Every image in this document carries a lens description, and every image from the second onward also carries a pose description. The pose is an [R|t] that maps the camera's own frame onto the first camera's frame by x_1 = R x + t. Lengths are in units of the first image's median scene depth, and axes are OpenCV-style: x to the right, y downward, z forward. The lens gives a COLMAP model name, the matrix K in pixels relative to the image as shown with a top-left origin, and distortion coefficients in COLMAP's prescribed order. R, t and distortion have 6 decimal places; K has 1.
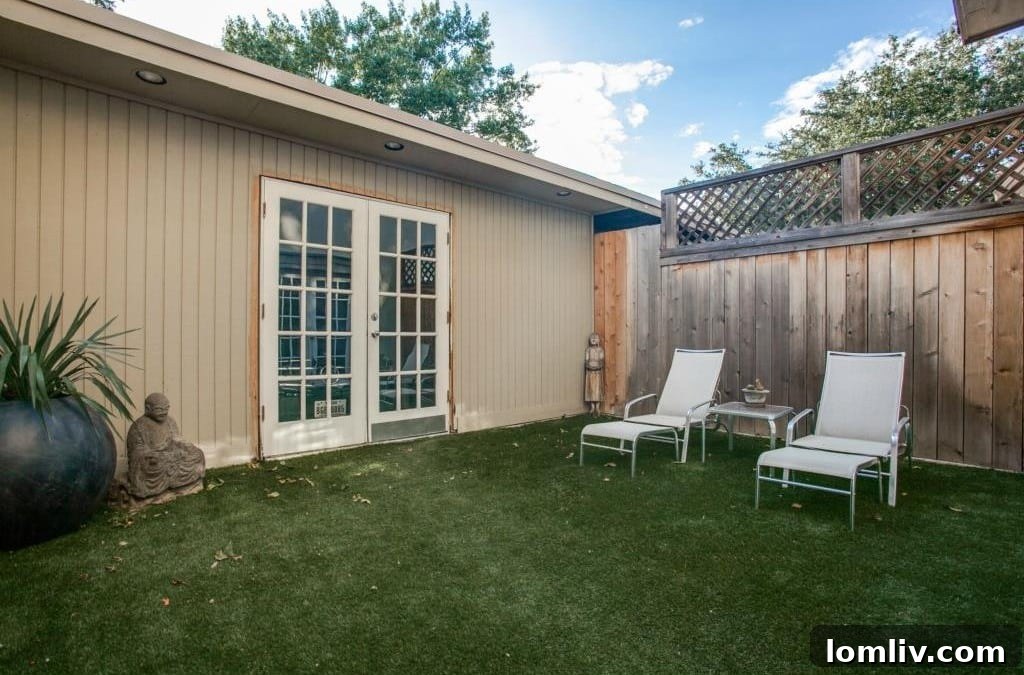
lens RADIAL K [[524.7, 0, 511.4], [0, 524.7, 336.5], [0, 0, 1]] dist [-0.002068, 0.000135]
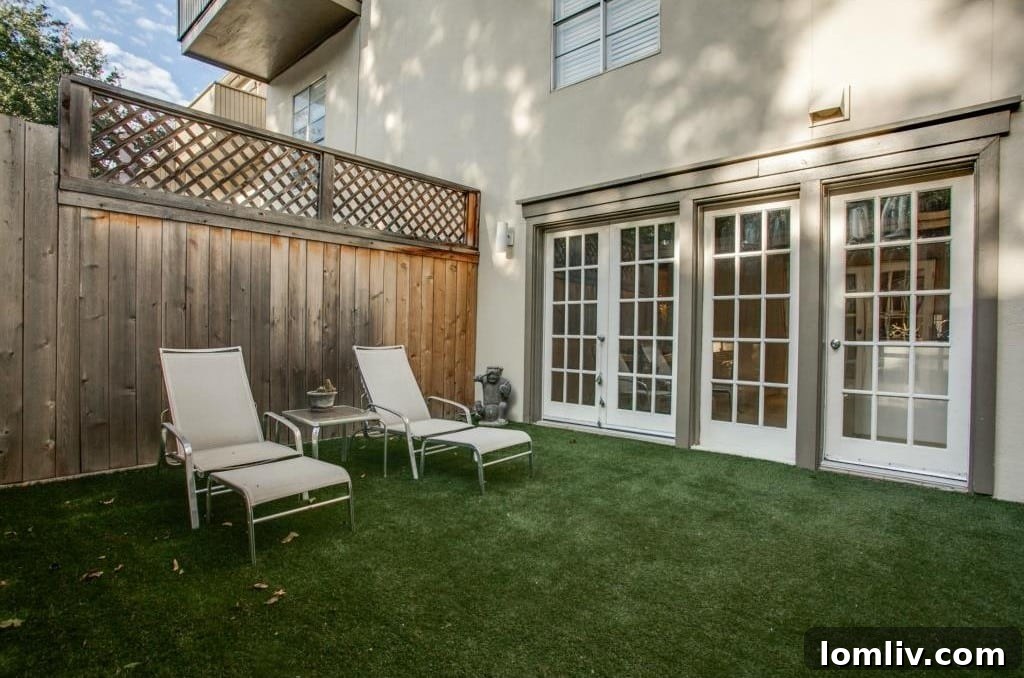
lens RADIAL K [[524.7, 0, 511.4], [0, 524.7, 339.1], [0, 0, 1]] dist [-0.002068, 0.000135]
pose [[-0.075327, -0.007371, 0.997132, -0.378242], [-0.007713, 0.999947, 0.006809, 0.005295], [-0.997129, -0.007178, -0.075380, 0.659275]]
